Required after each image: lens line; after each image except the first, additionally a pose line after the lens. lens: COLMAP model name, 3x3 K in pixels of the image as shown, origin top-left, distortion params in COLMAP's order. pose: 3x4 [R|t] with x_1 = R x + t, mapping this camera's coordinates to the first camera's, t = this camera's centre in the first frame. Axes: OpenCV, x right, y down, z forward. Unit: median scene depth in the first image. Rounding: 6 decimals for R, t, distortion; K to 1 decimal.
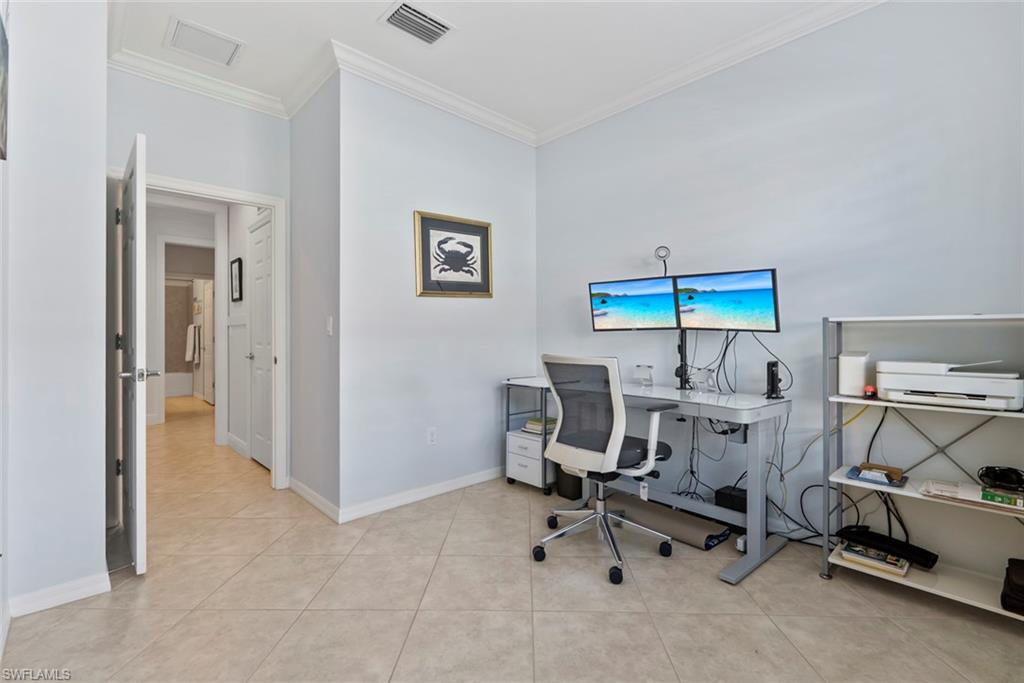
lens RADIAL K [[468.3, 0, 514.5], [0, 468.3, 340.4], [0, 0, 1]] dist [0.000472, 0.000914]
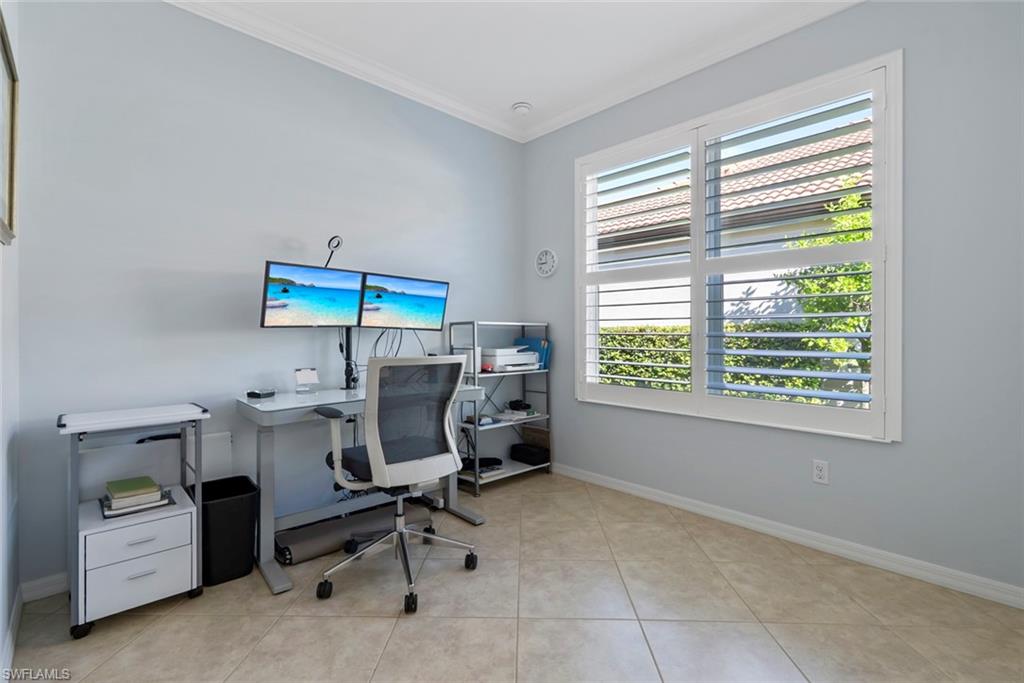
lens RADIAL K [[468.3, 0, 514.6], [0, 468.3, 332.3], [0, 0, 1]] dist [0.000472, 0.000914]
pose [[-0.006318, -0.003910, 0.999972, -0.664500], [0.009529, 0.999947, 0.003970, -0.014576], [-0.999935, 0.009554, -0.006281, 0.717902]]
